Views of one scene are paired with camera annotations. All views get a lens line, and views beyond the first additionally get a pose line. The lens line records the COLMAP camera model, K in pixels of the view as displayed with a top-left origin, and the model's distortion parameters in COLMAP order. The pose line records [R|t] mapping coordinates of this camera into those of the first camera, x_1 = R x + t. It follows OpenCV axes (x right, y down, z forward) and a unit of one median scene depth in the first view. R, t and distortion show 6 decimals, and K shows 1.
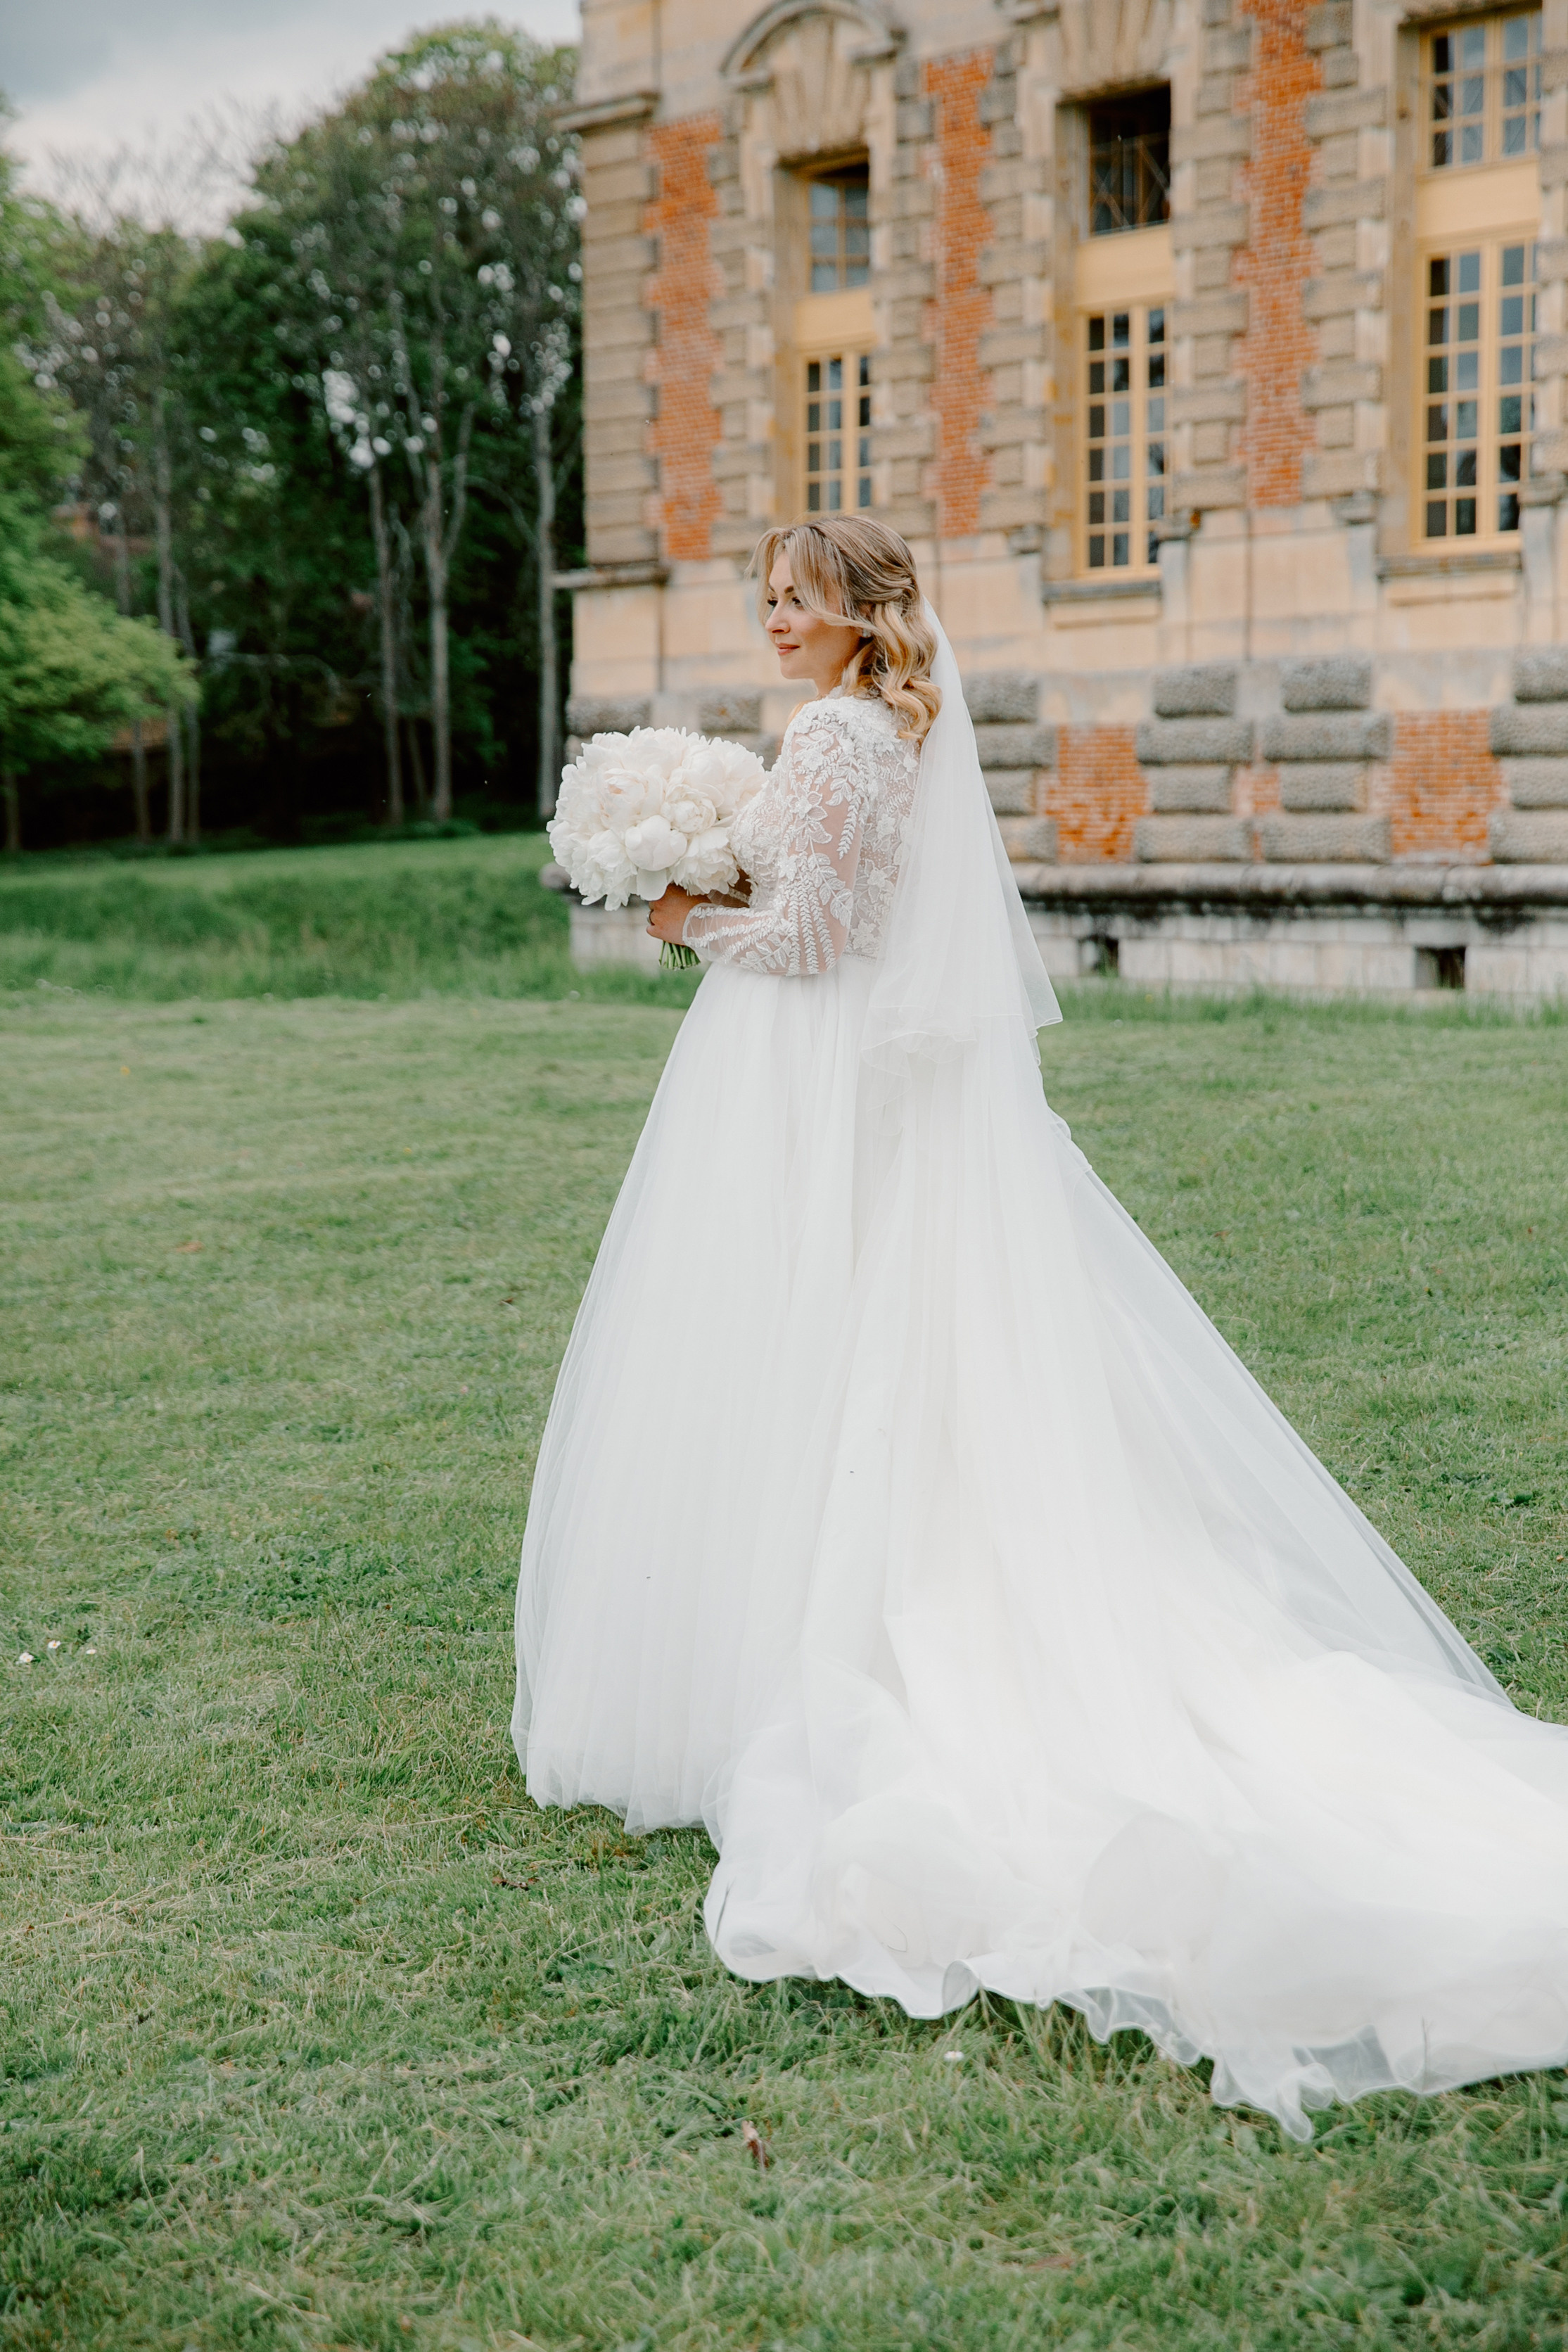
lens RADIAL K [[4451.4, 0, 740.4], [0, 4451.4, 1176.6], [0, 0, 1]] dist [0.246050, 0.067144]
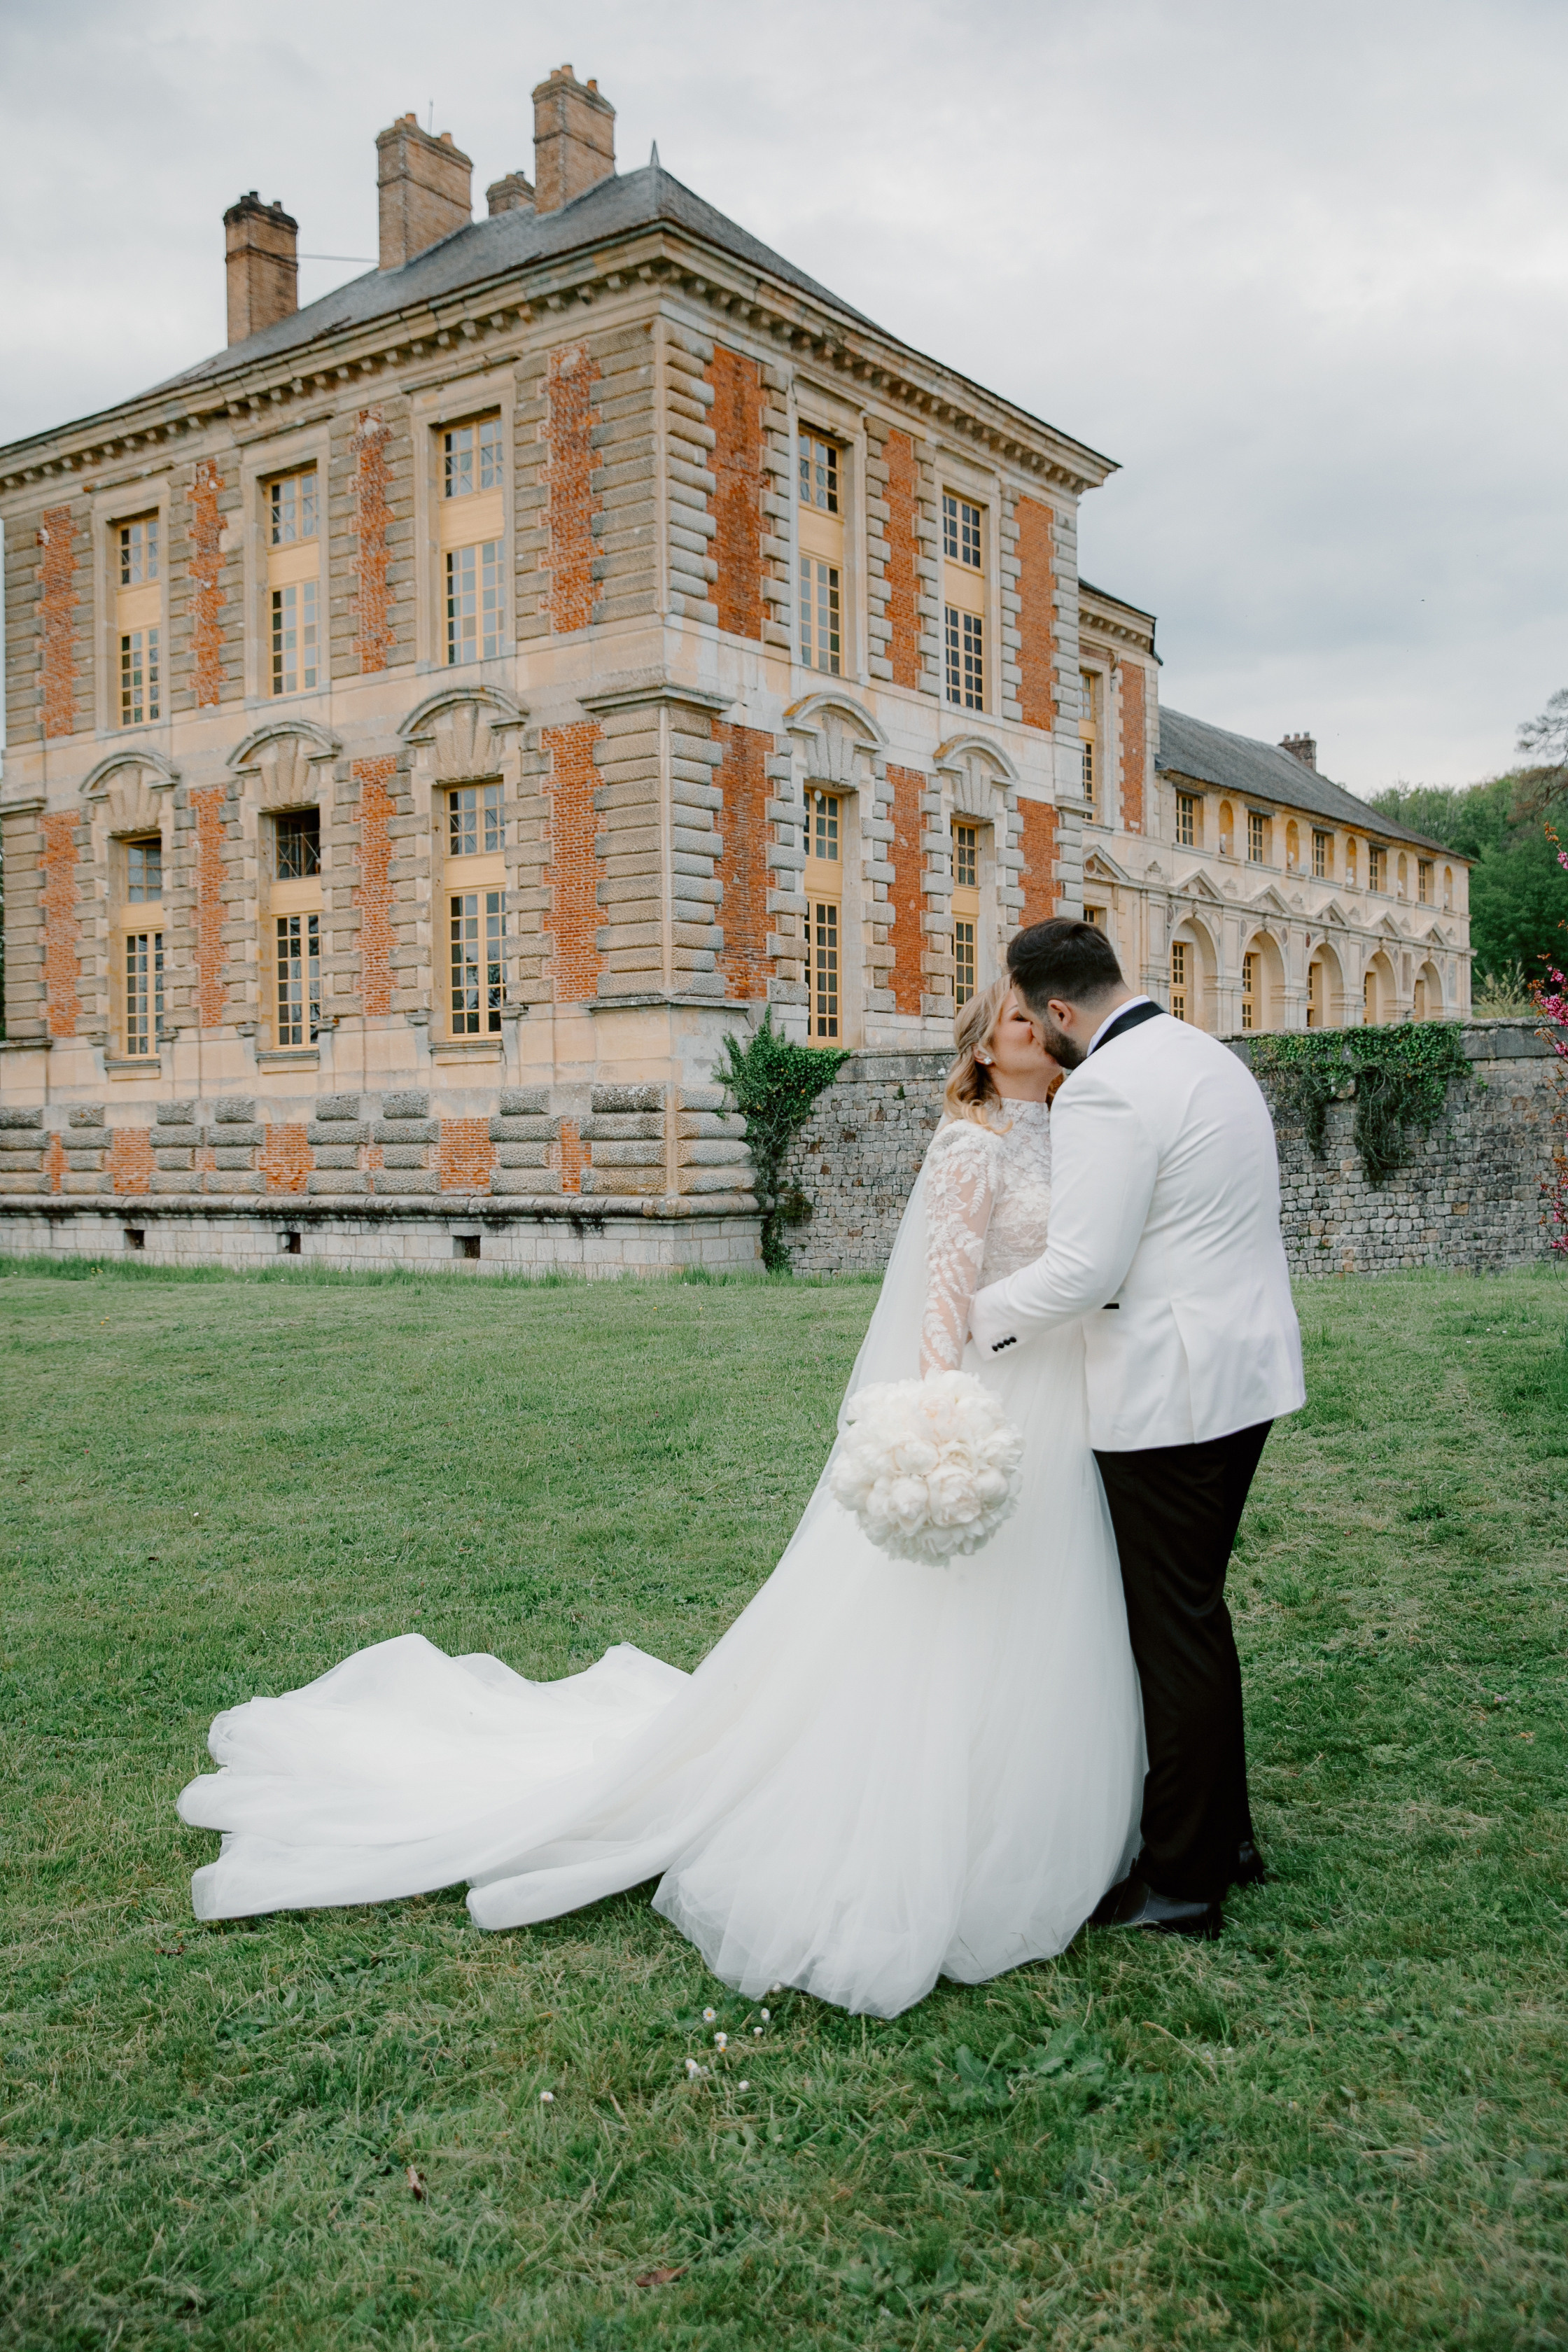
lens RADIAL K [[2197.3, 0, 769.0], [0, 2197.3, 1176.3], [0, 0, 1]] dist [-0.047448, 0.134417]
pose [[0.952046, -0.006593, 0.305882, -0.012783], [0.028843, 0.997249, -0.068277, -0.007324], [-0.304591, 0.073825, 0.949618, 0.033691]]
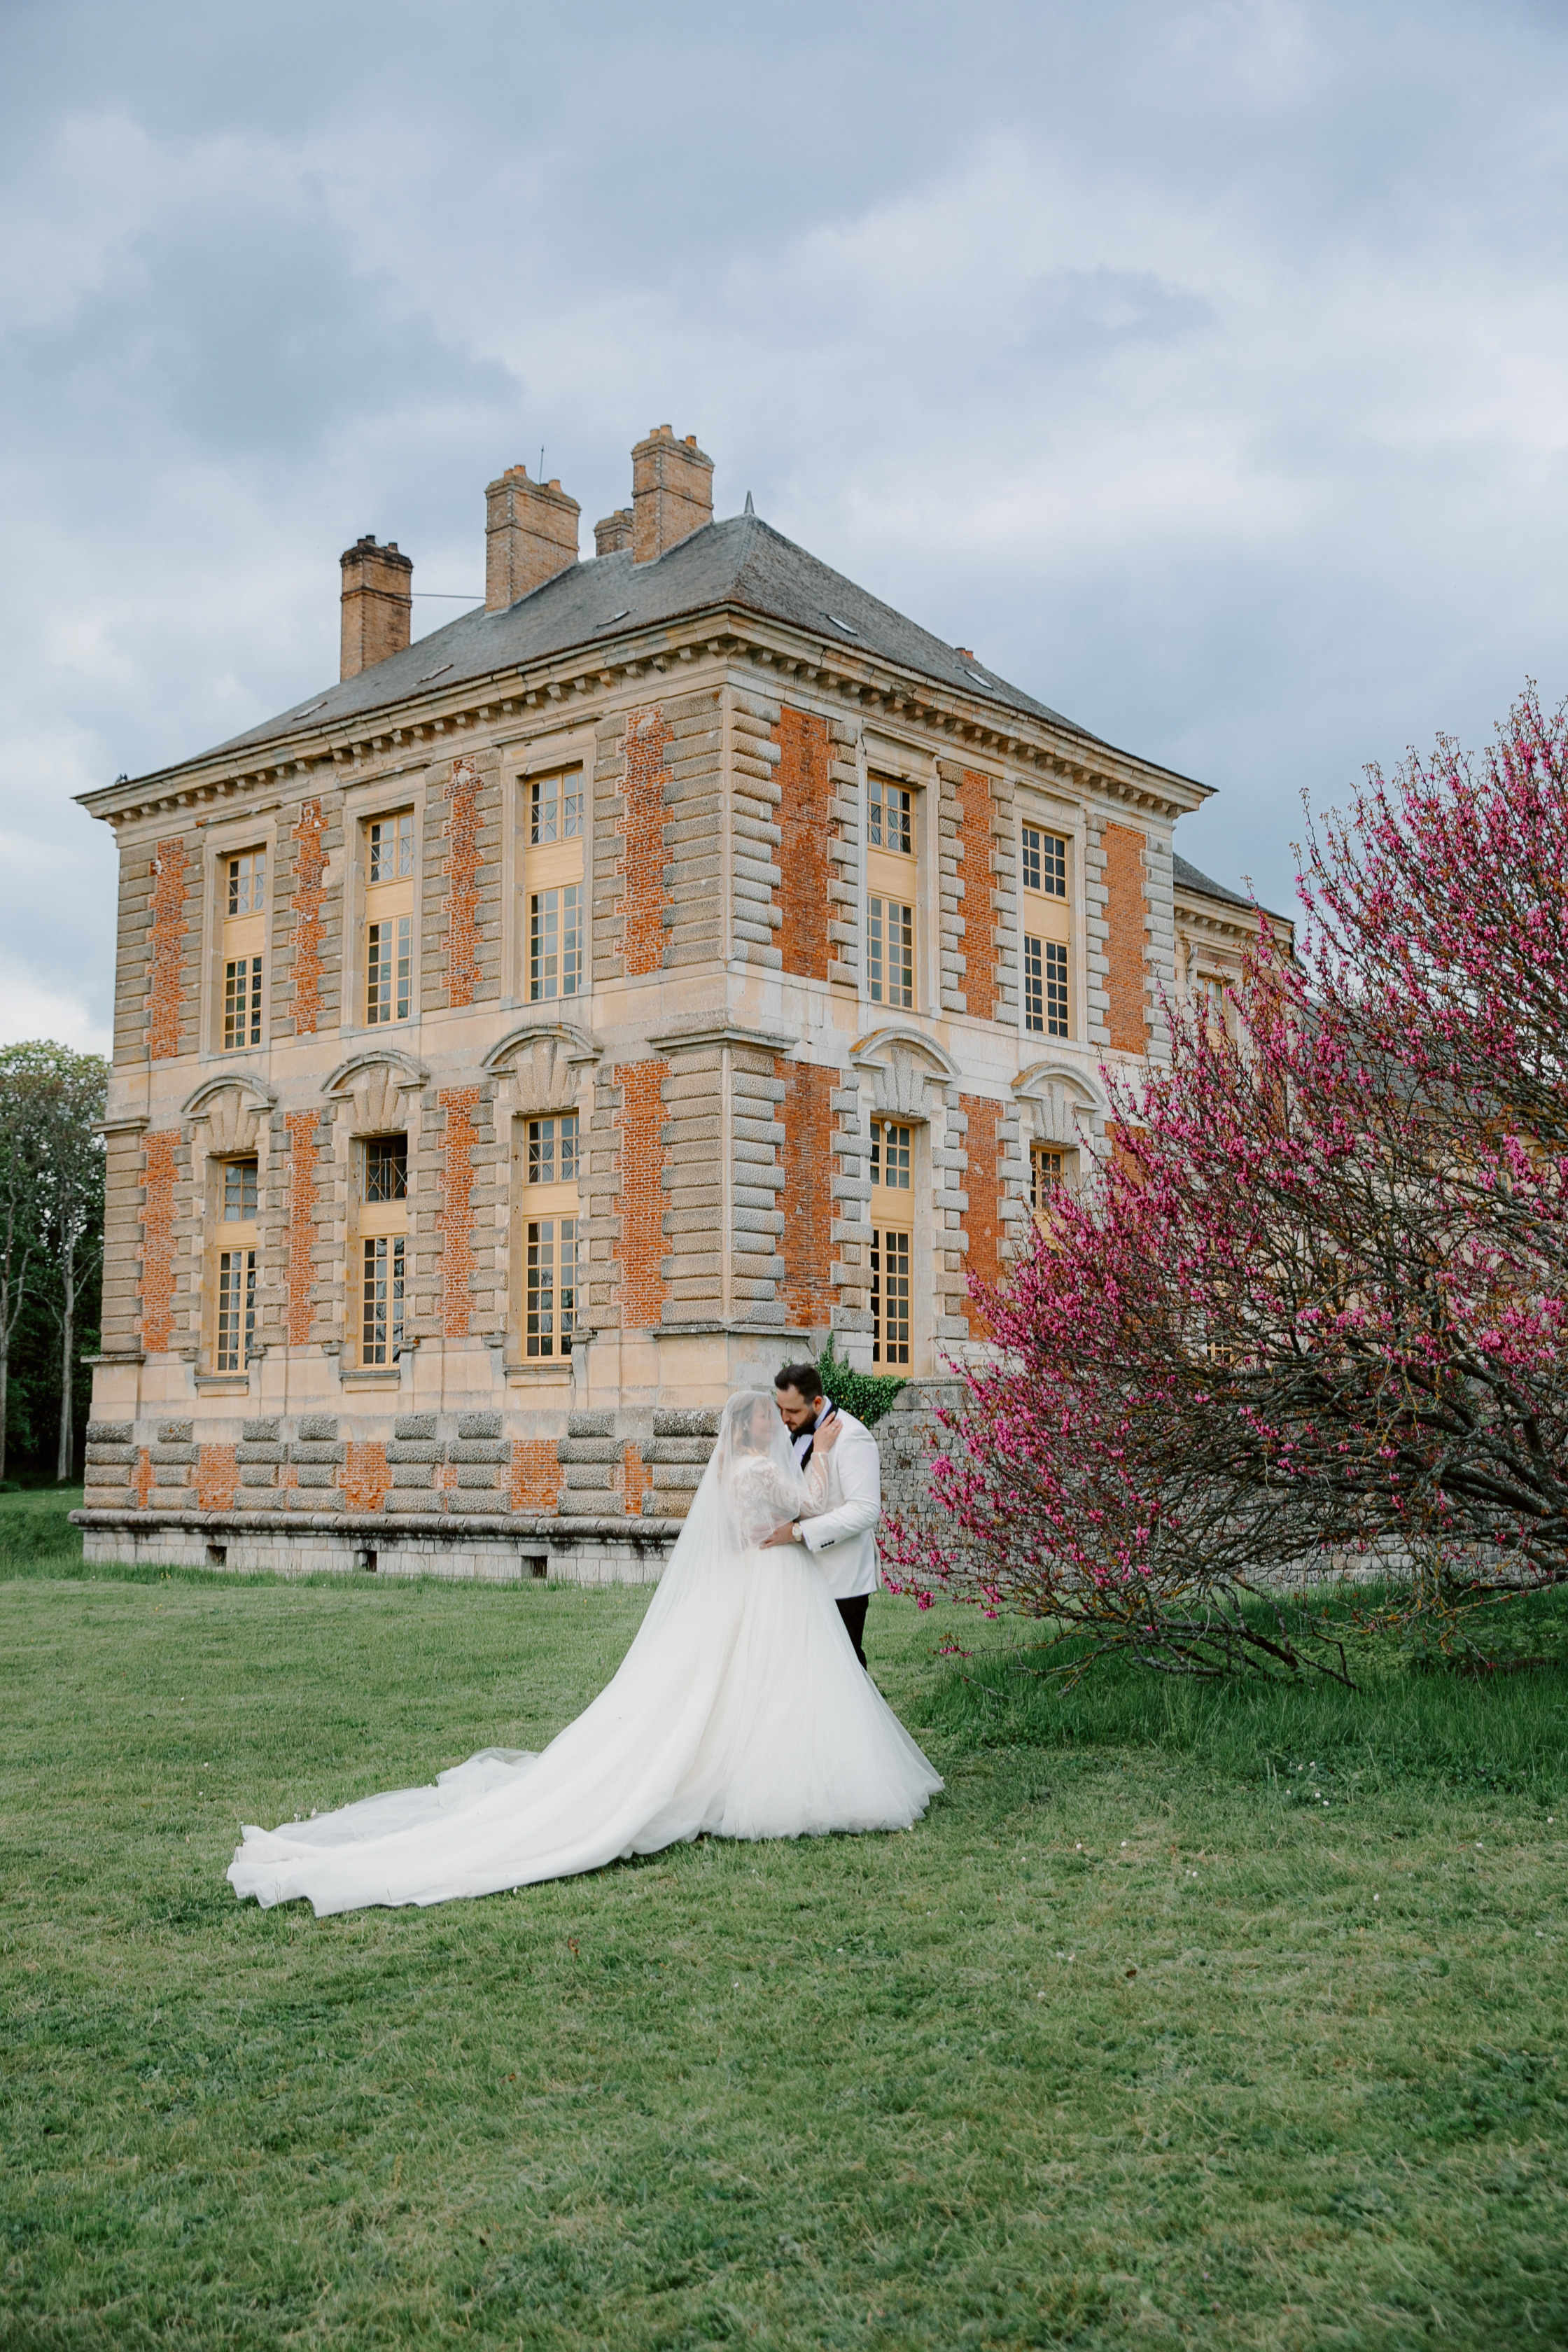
lens RADIAL K [[2628.9, 0, 781.5], [0, 2628.9, 1204.8], [0, 0, 1]] dist [0.011610, 0.013673]
pose [[0.974551, 0.033576, 0.221635, -0.002588], [0.007569, 0.983226, -0.182235, 0.009246], [-0.224036, 0.179275, 0.957950, -0.177981]]
